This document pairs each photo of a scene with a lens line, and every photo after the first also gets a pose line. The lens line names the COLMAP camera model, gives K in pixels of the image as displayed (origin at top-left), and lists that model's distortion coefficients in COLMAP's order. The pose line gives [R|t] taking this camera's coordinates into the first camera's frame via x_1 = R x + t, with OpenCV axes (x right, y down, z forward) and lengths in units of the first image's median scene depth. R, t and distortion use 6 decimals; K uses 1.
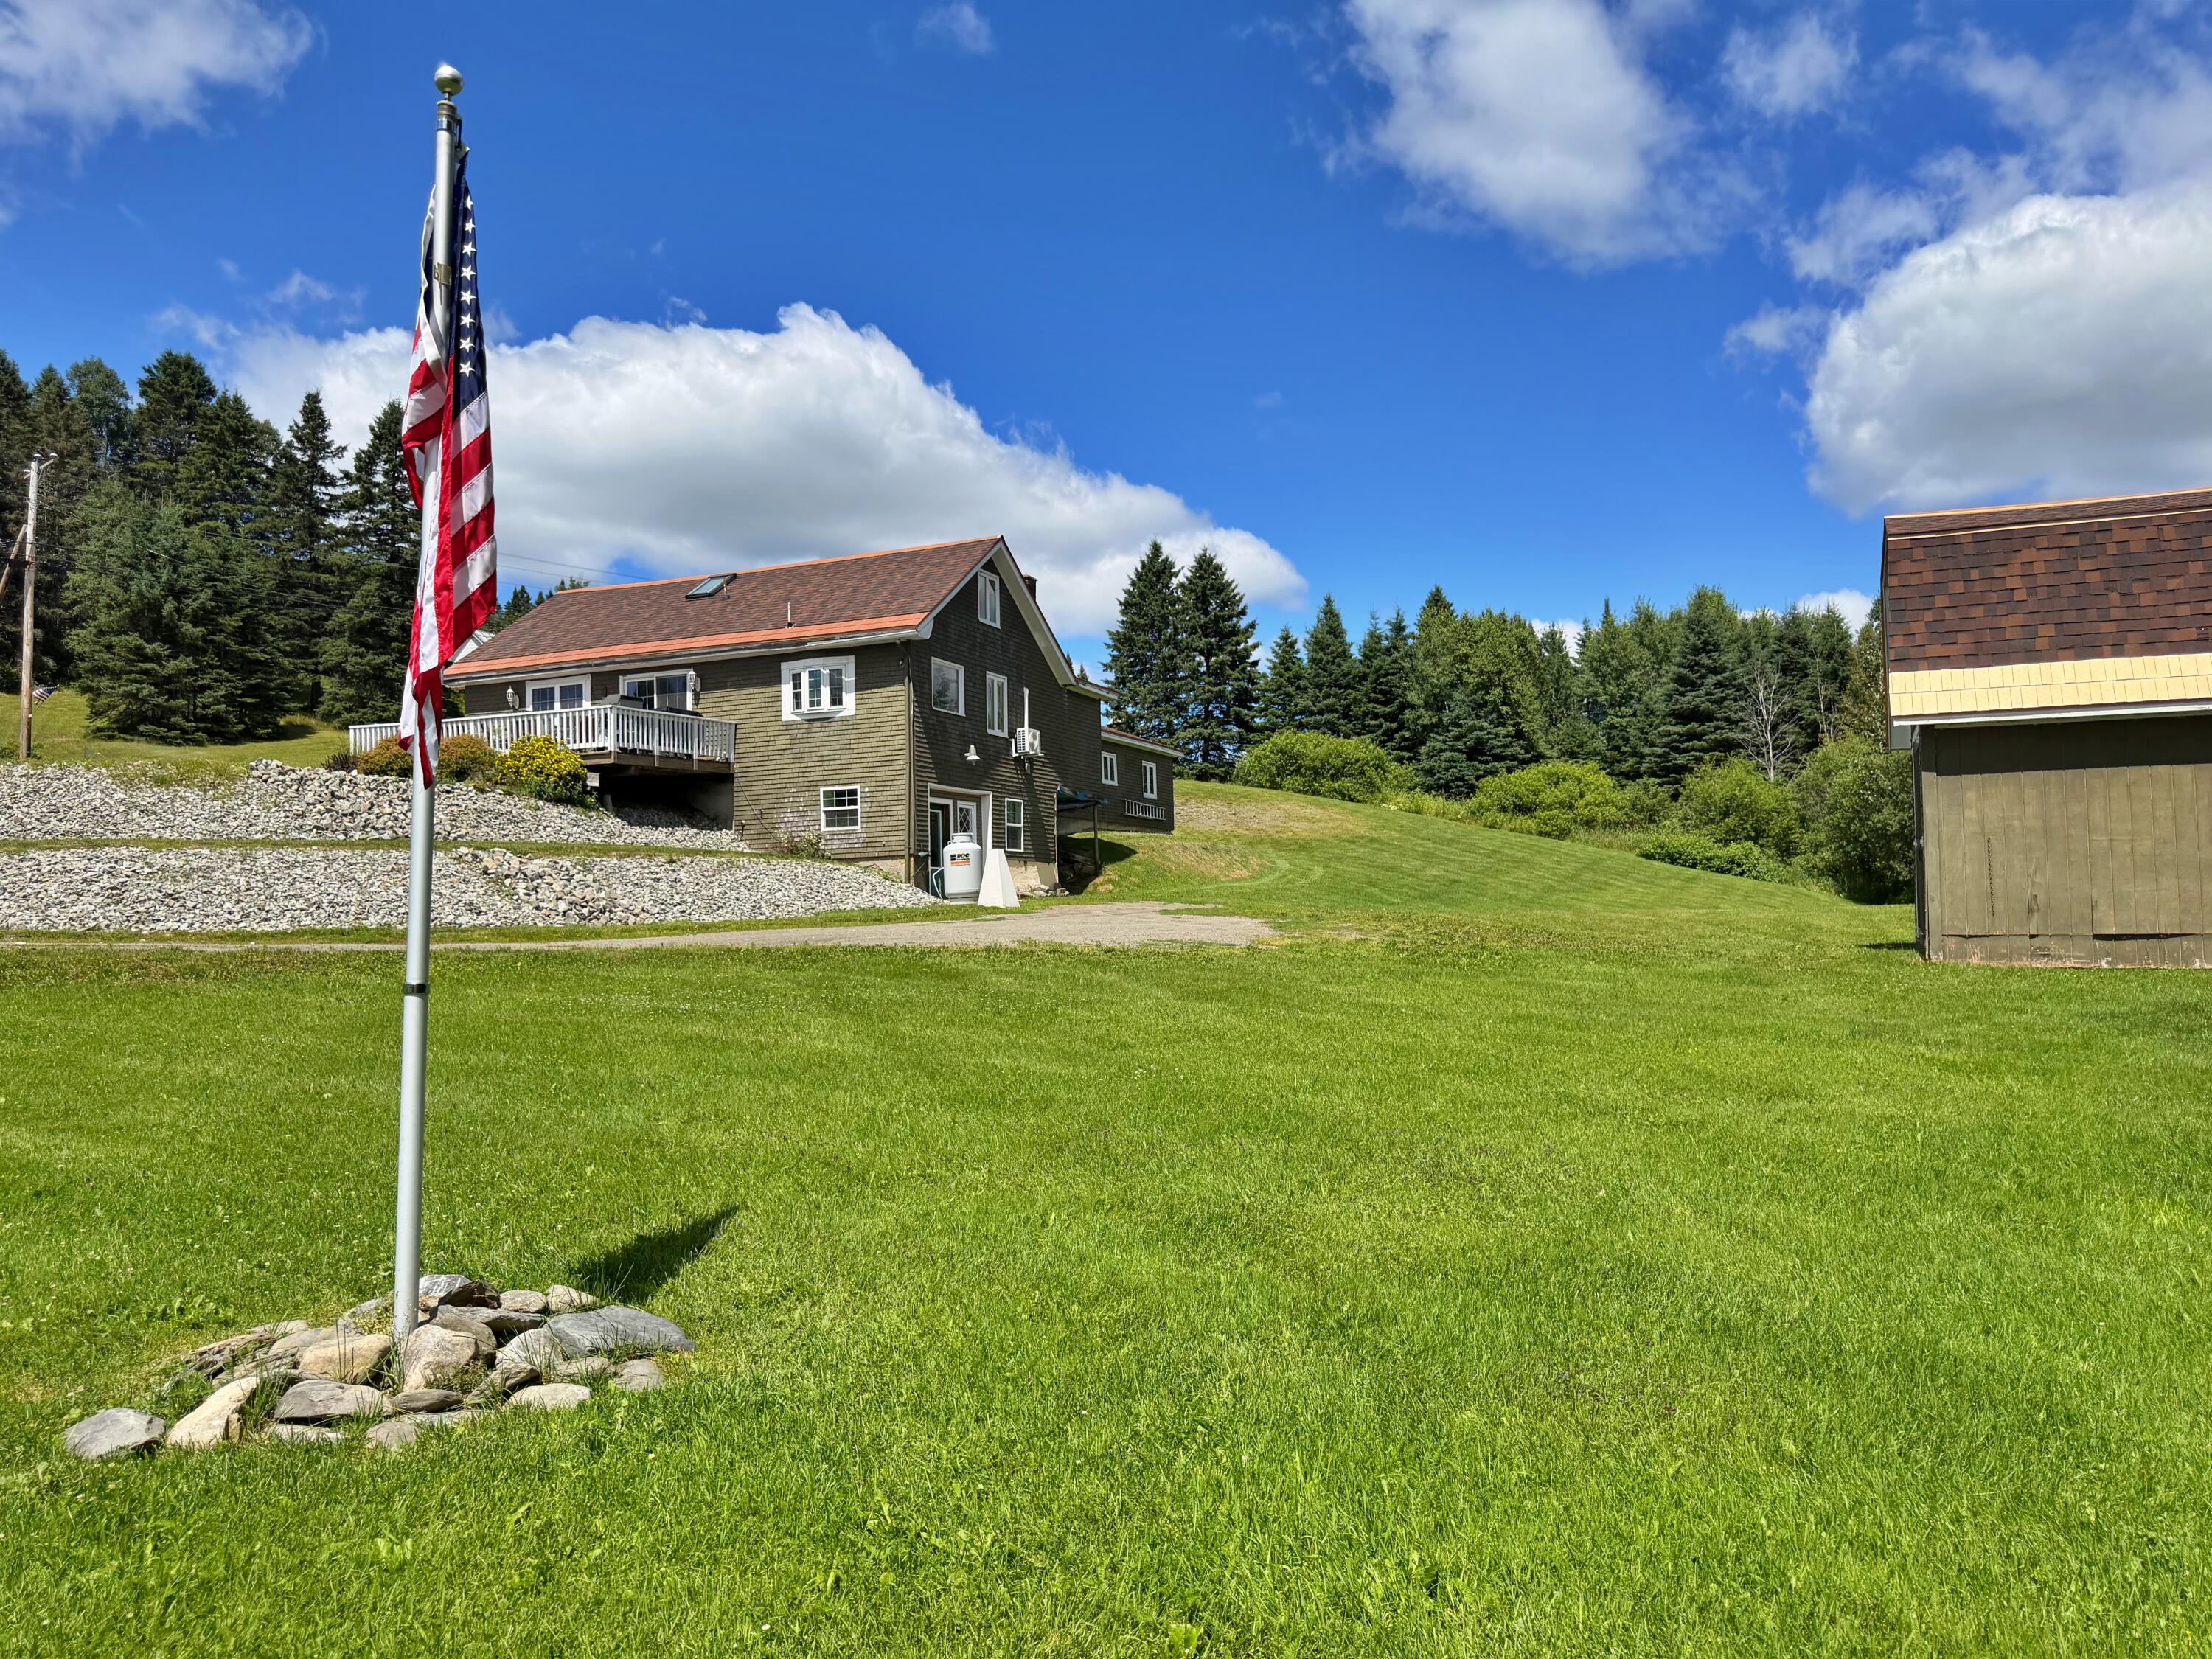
lens RADIAL K [[1513.5, 0, 1116.3], [0, 1513.5, 825.5], [0, 0, 1]] dist [0.105238, -0.101567]
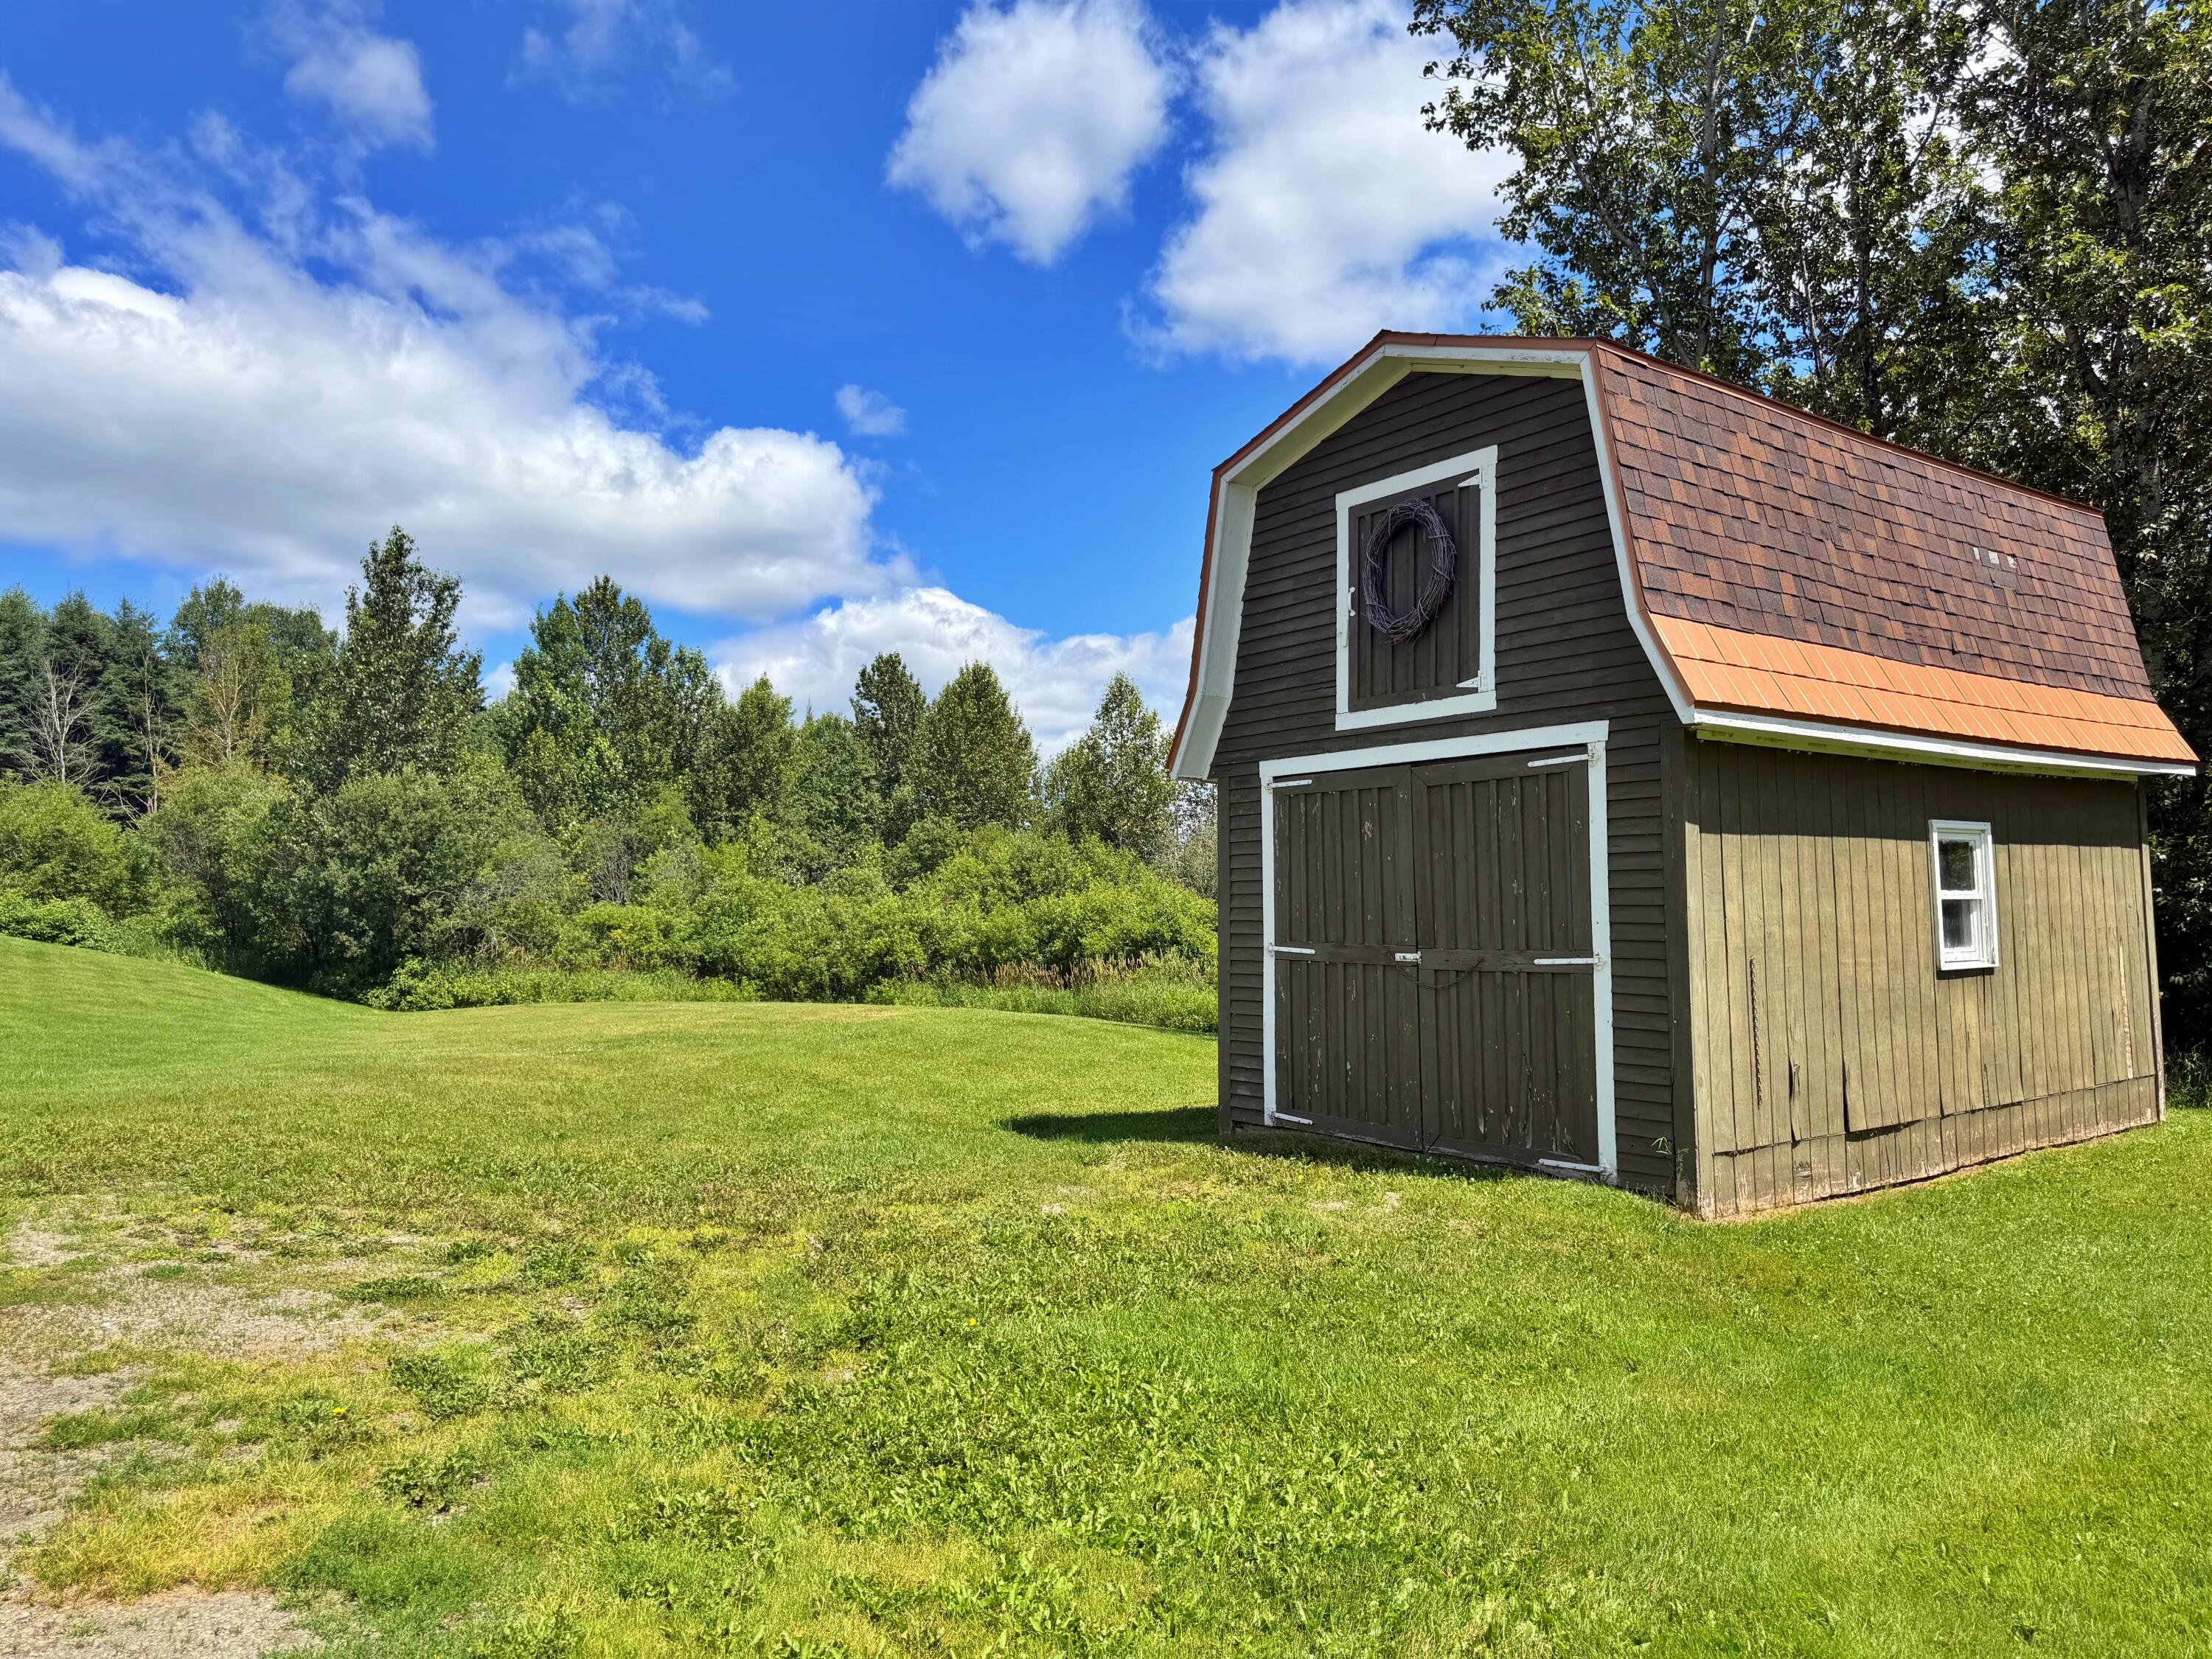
lens RADIAL K [[1558.7, 0, 1145.3], [0, 1558.7, 843.8], [0, 0, 1]] dist [0.074024, -0.112533]
pose [[0.467548, 0.056612, 0.882153, 0.000460], [-0.036598, 0.998331, -0.044671, 0.000363], [-0.883210, -0.011399, 0.468840, 0.514820]]
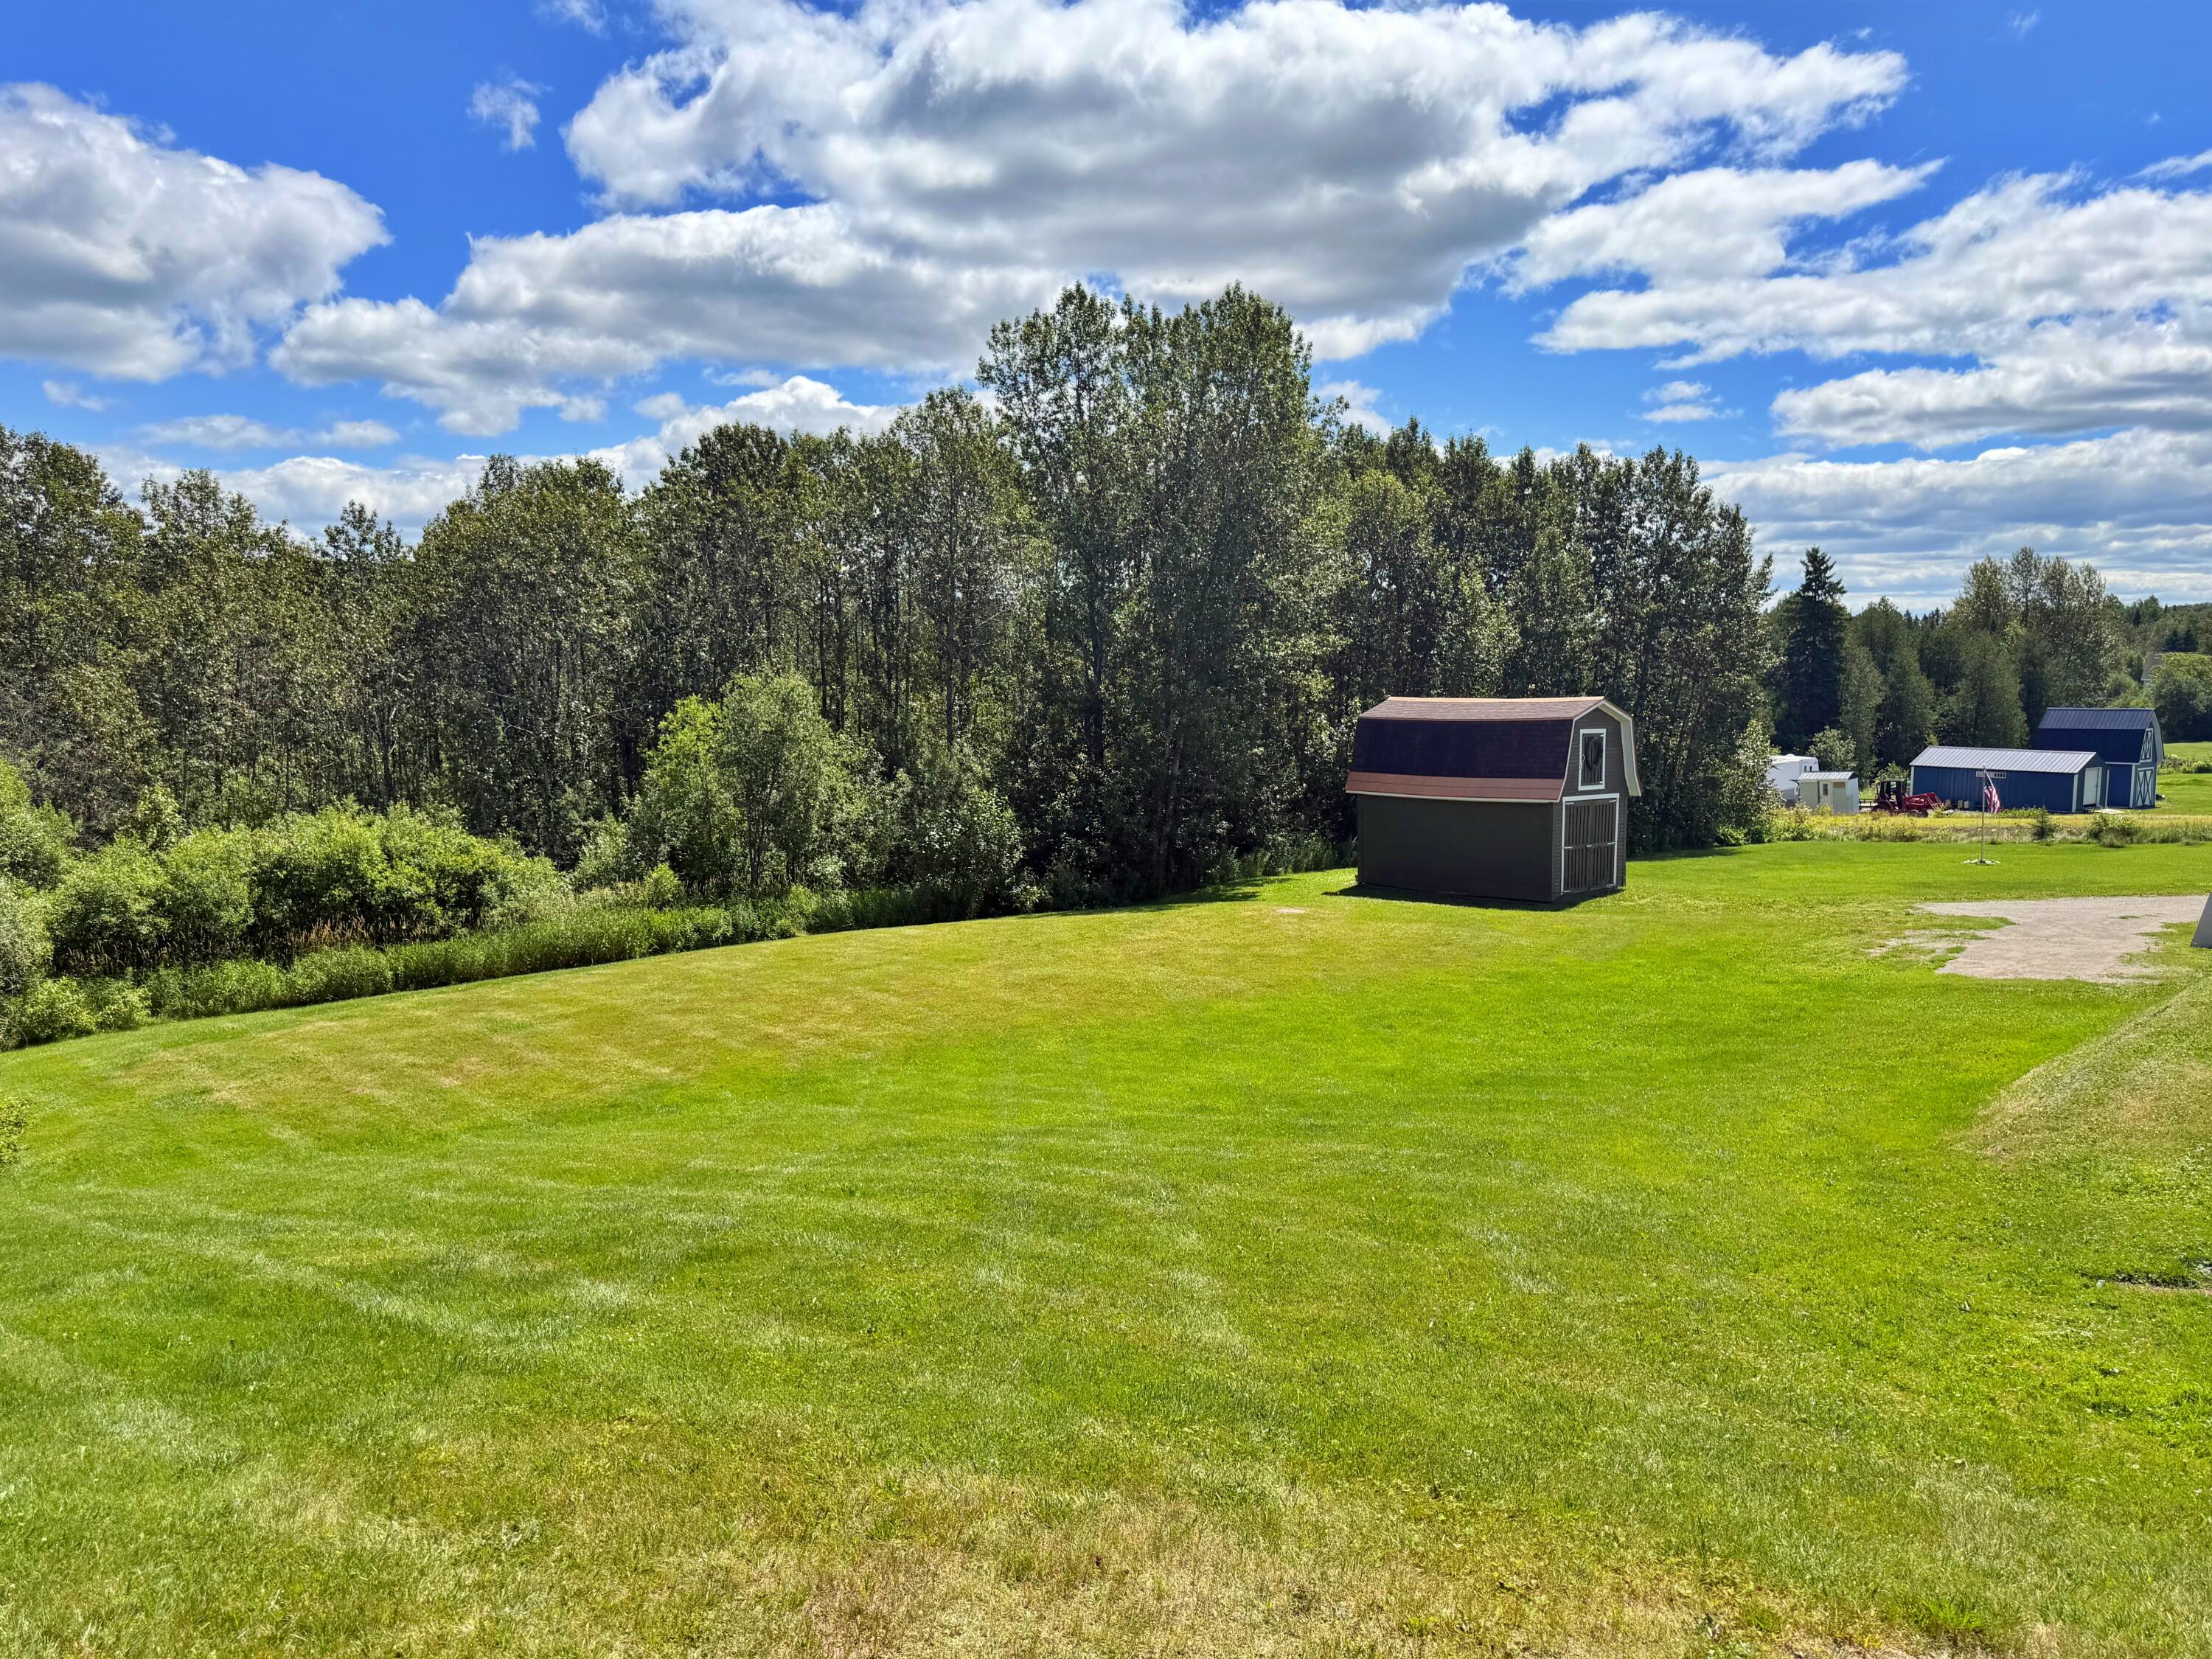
lens RADIAL K [[1558.7, 0, 1145.3], [0, 1558.7, 843.8], [0, 0, 1]] dist [0.074024, -0.112533]
pose [[-0.937189, -0.020716, 0.348206, 0.206793], [-0.005442, 0.998982, 0.044786, -0.054968], [-0.348779, 0.040078, -0.936348, 2.050230]]
